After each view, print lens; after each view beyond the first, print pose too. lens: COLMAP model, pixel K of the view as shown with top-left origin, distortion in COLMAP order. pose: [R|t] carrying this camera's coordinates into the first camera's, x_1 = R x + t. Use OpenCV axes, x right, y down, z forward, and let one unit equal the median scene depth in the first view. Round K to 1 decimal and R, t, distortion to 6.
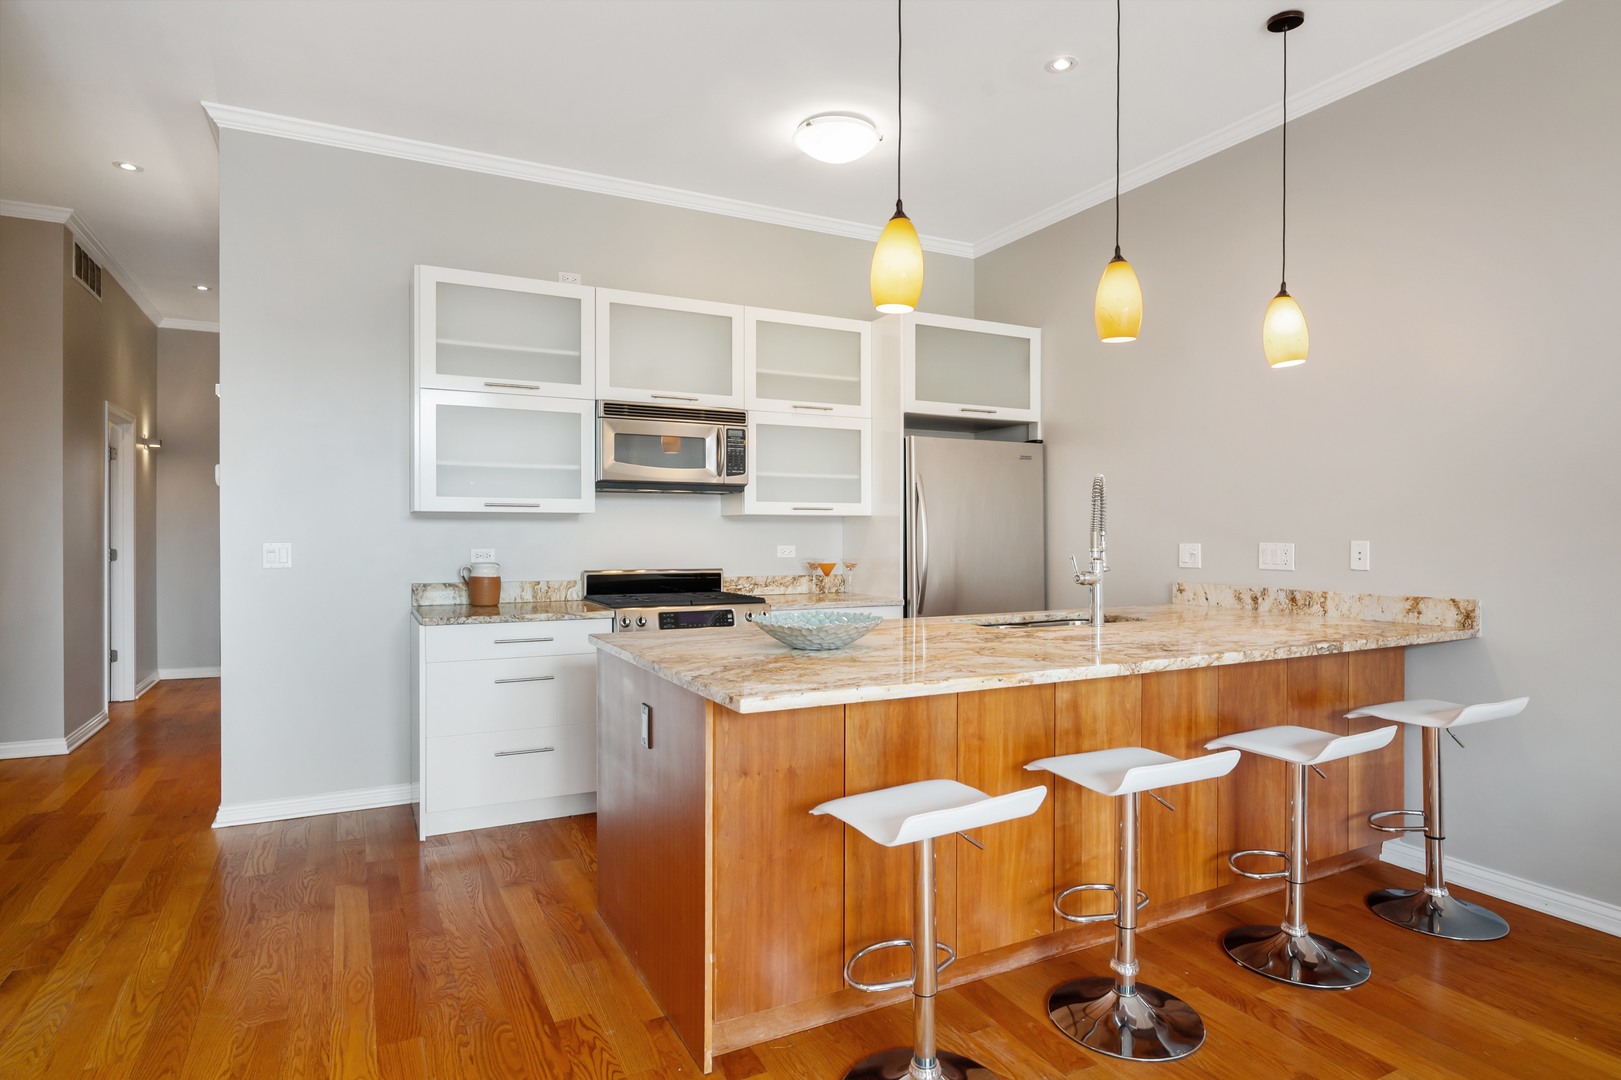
lens RADIAL K [[888.0, 0, 809.1], [0, 888.0, 534.4], [0, 0, 1]] dist [-0.002987, 0.000211]
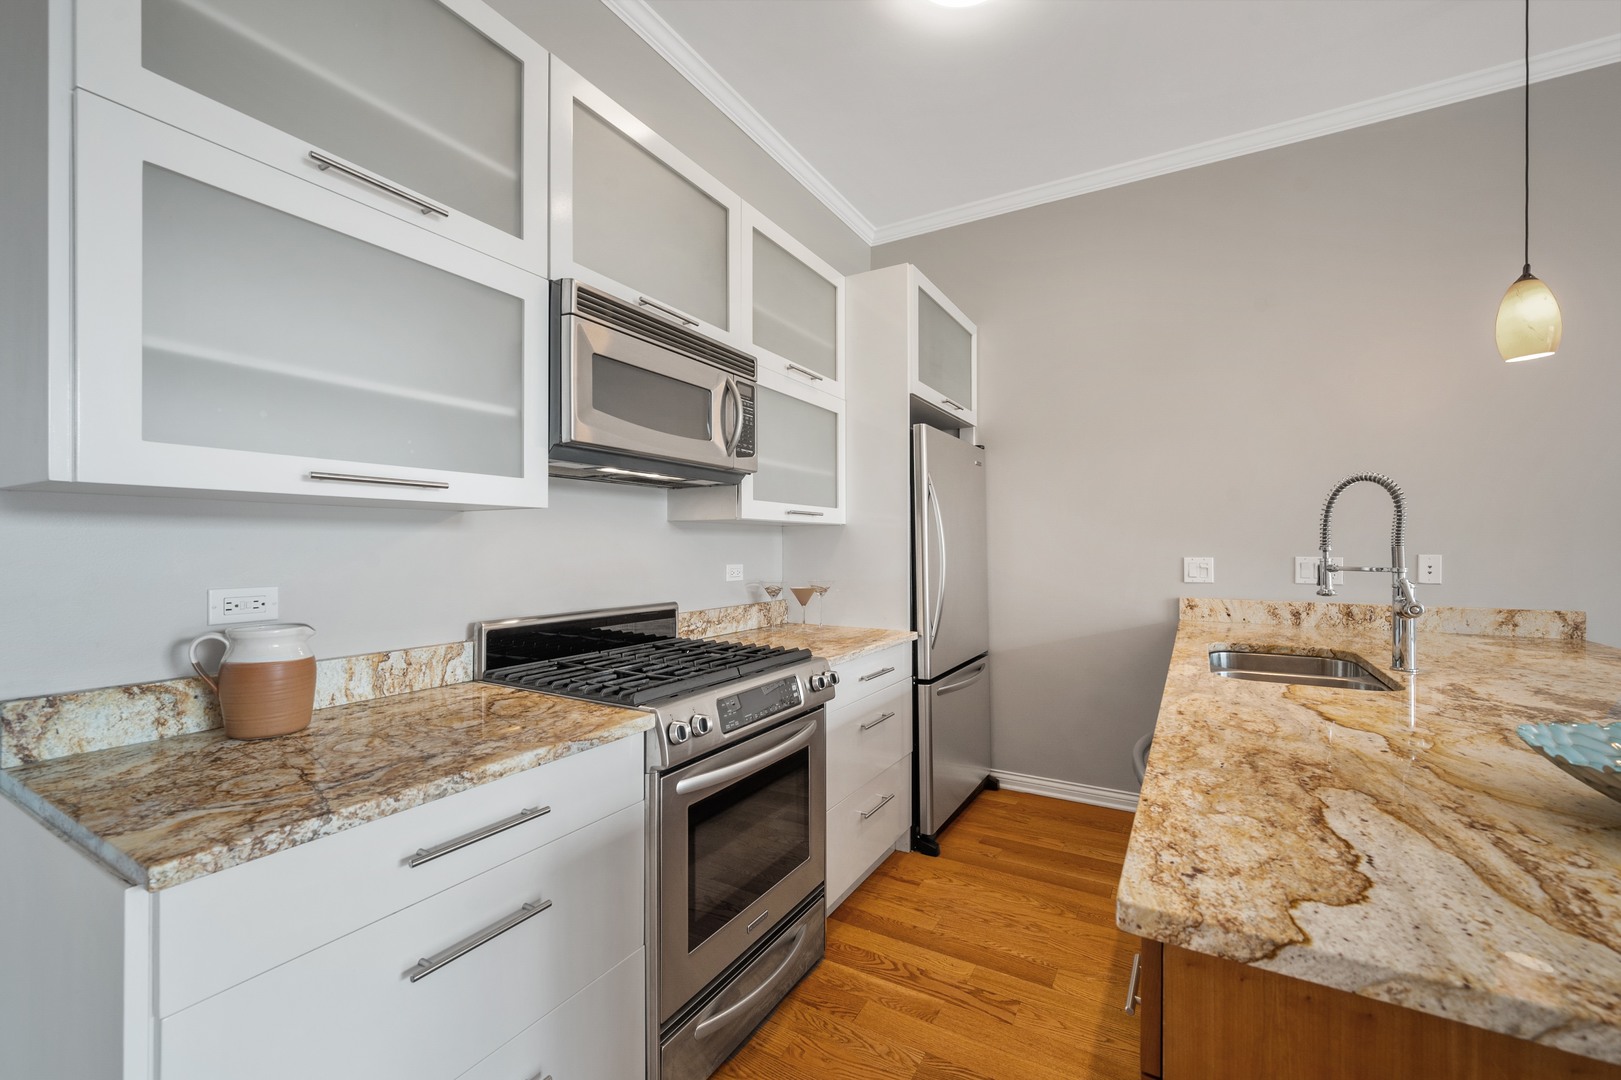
lens RADIAL K [[669.1, 0, 813.5], [0, 669.1, 544.7], [0, 0, 1]] dist [0.002274, 0.000424]
pose [[0.844701, -0.000211, 0.535238, -0.320230], [0.001186, 0.999998, -0.001477, -0.003249], [-0.535237, 0.001882, 0.844700, 0.613970]]
